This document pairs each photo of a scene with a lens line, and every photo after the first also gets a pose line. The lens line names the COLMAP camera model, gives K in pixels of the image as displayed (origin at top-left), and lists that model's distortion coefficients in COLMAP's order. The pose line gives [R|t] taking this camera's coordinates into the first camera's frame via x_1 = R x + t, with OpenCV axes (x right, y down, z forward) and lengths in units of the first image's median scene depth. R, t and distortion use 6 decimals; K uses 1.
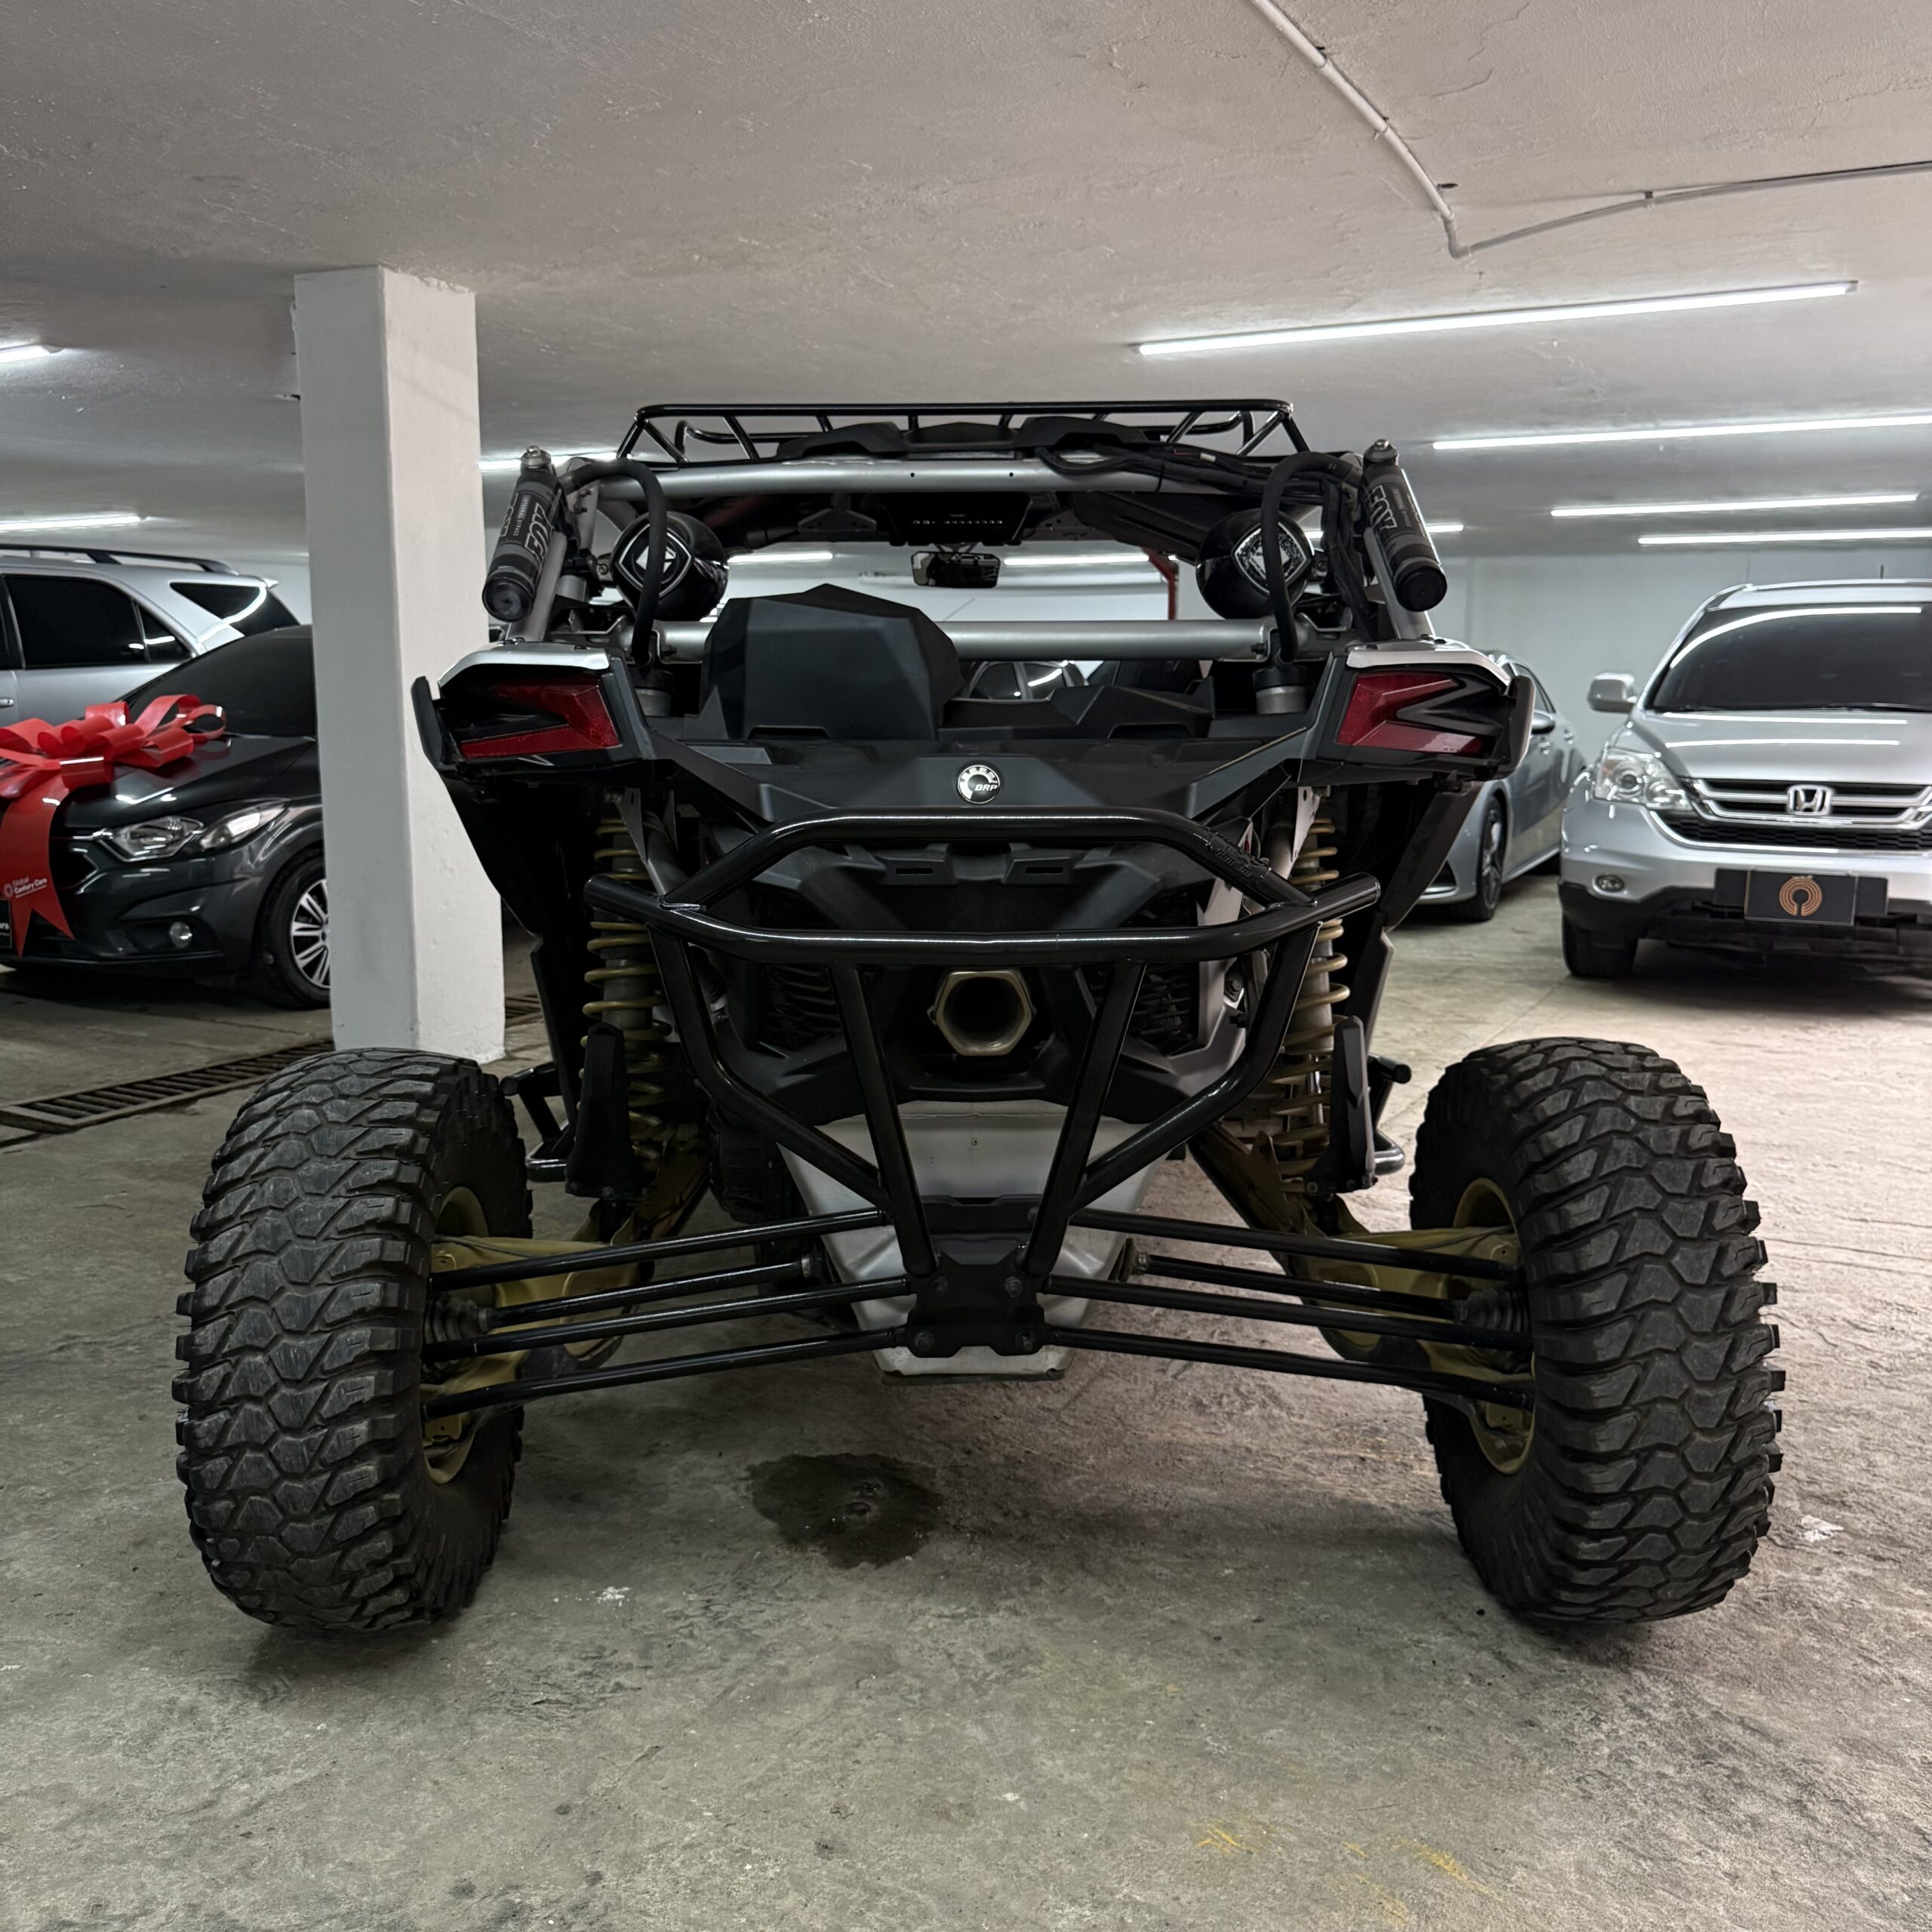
lens RADIAL K [[1791.1, 0, 960.8], [0, 1791.1, 957.1], [0, 0, 1]] dist [-0.008510, 0.000000]
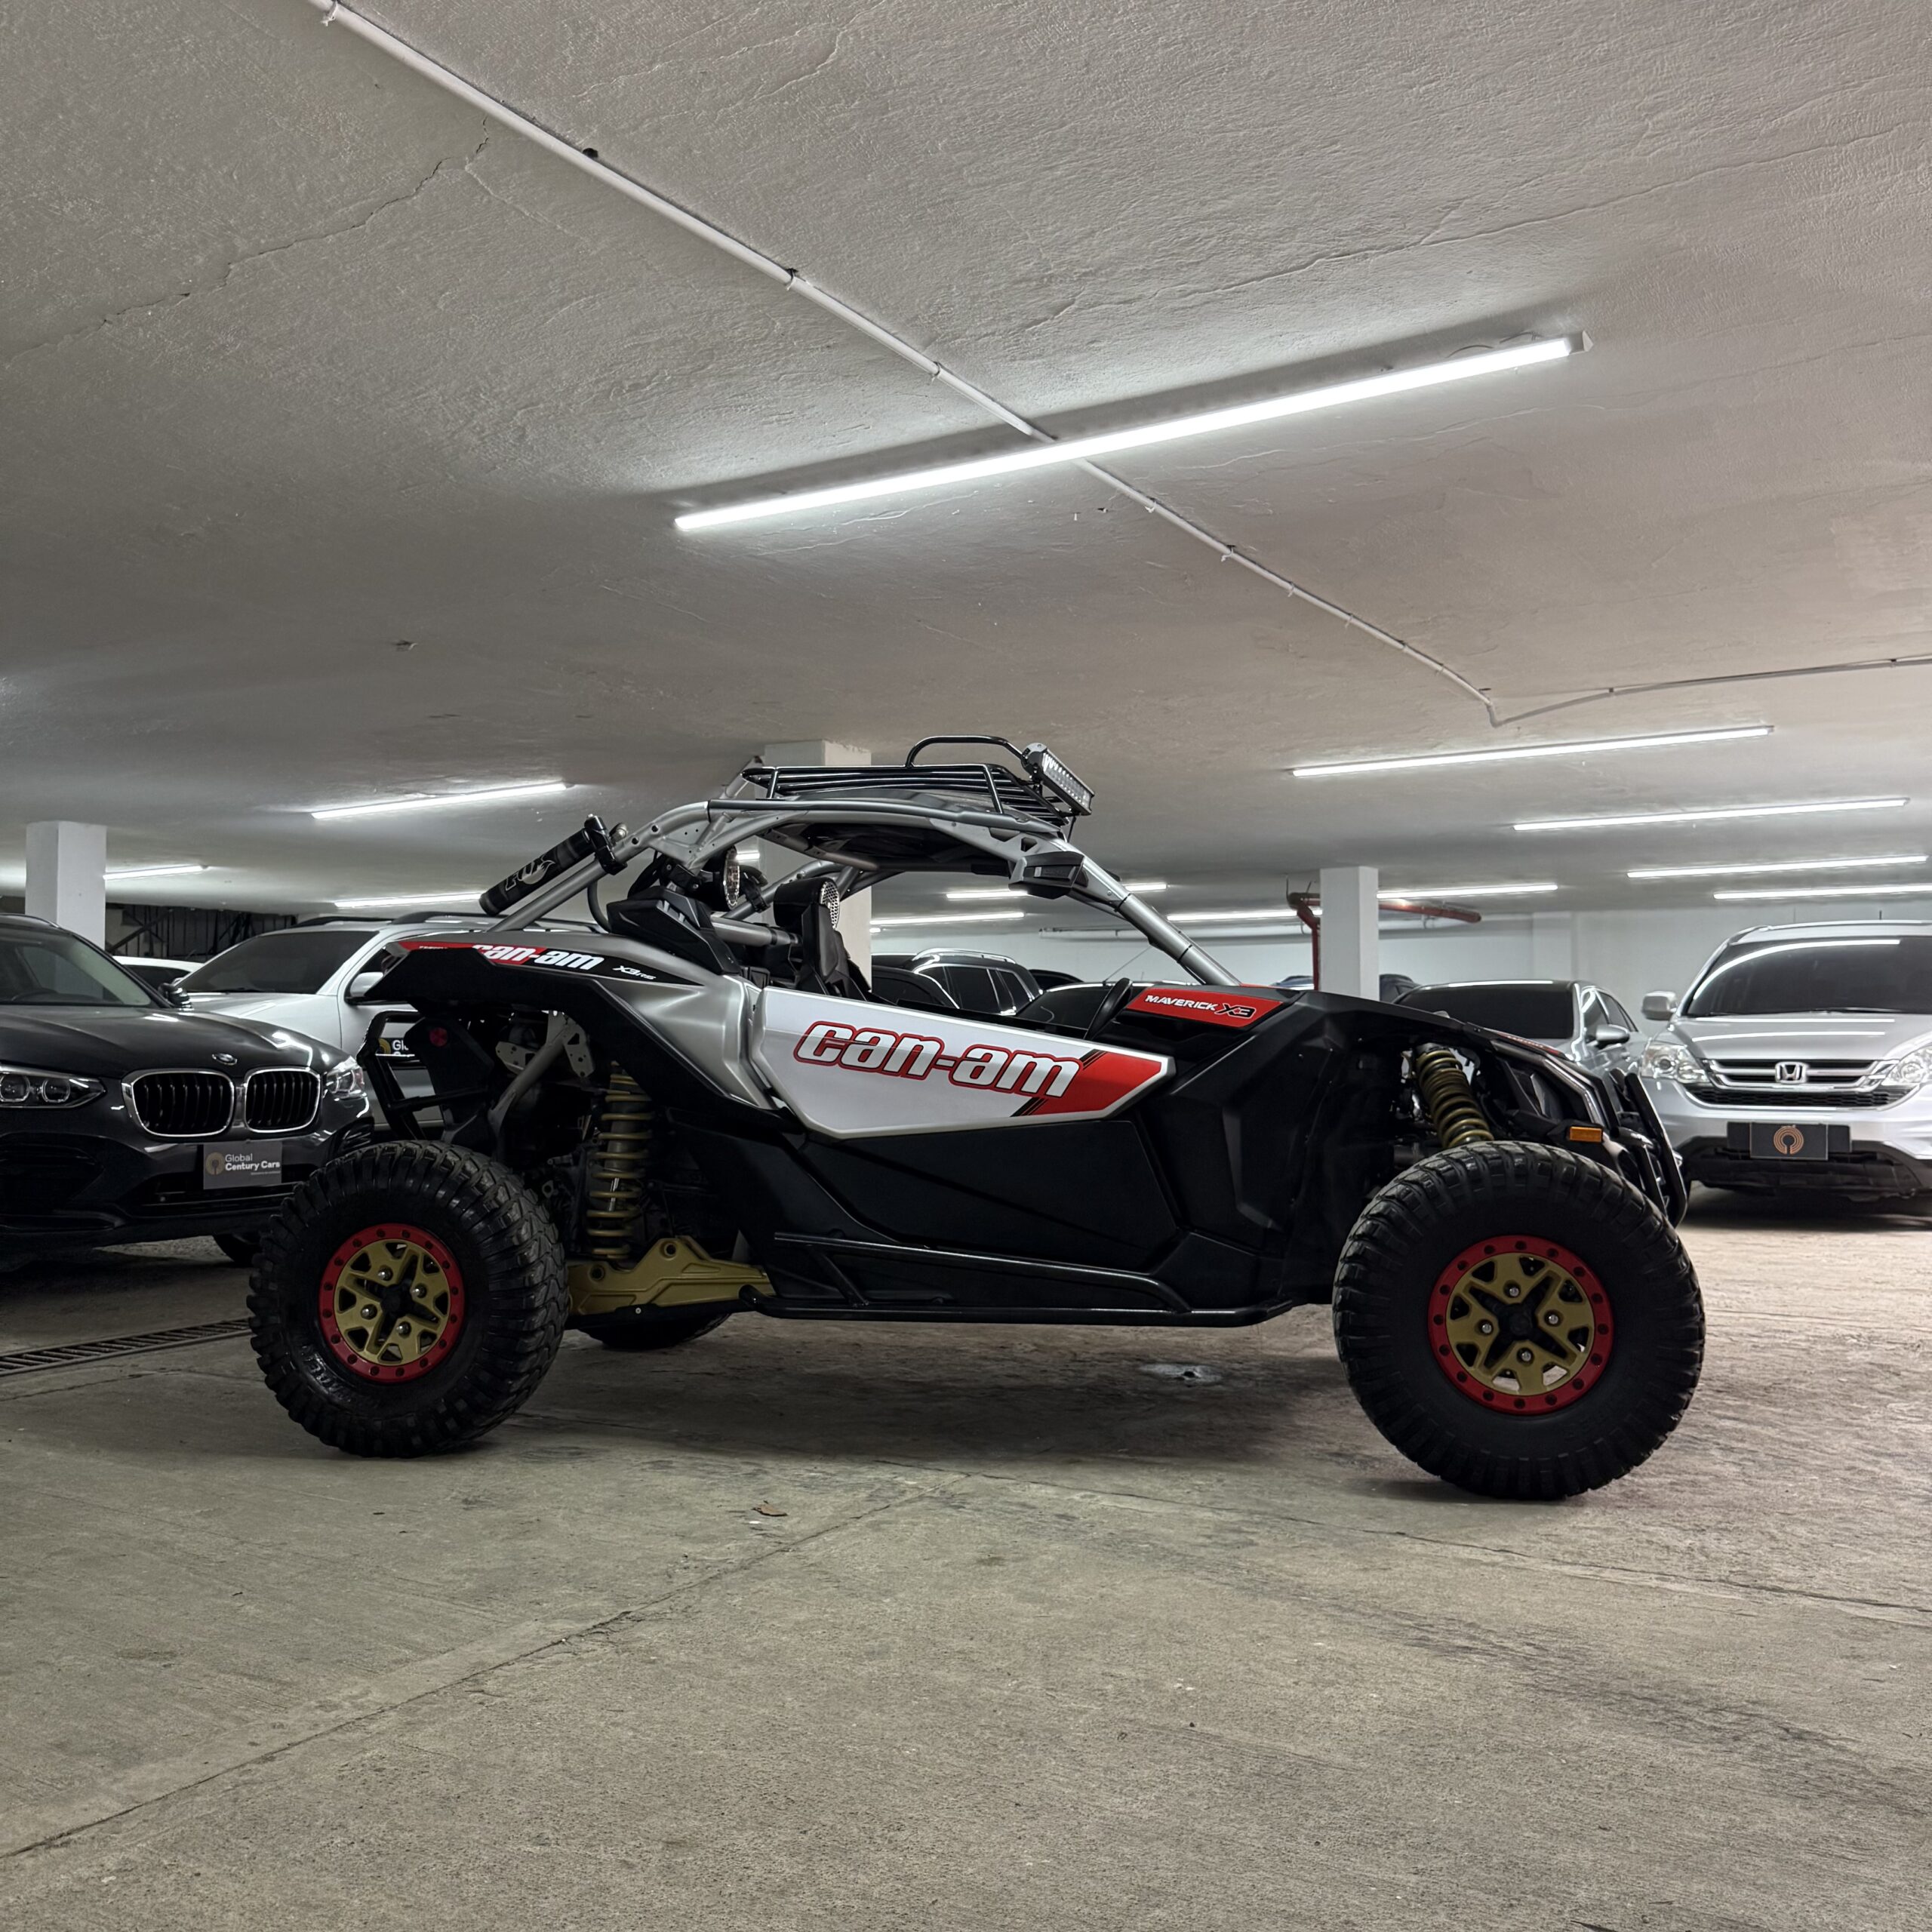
lens RADIAL K [[1791.1, 0, 884.8], [0, 1791.1, 946.3], [0, 0, 1]] dist [-0.008510, 0.000000]
pose [[0.993367, -0.009285, -0.114615, -0.067223], [-0.014489, 0.978684, -0.204858, 0.108392], [0.114074, 0.205160, 0.972058, -0.446237]]
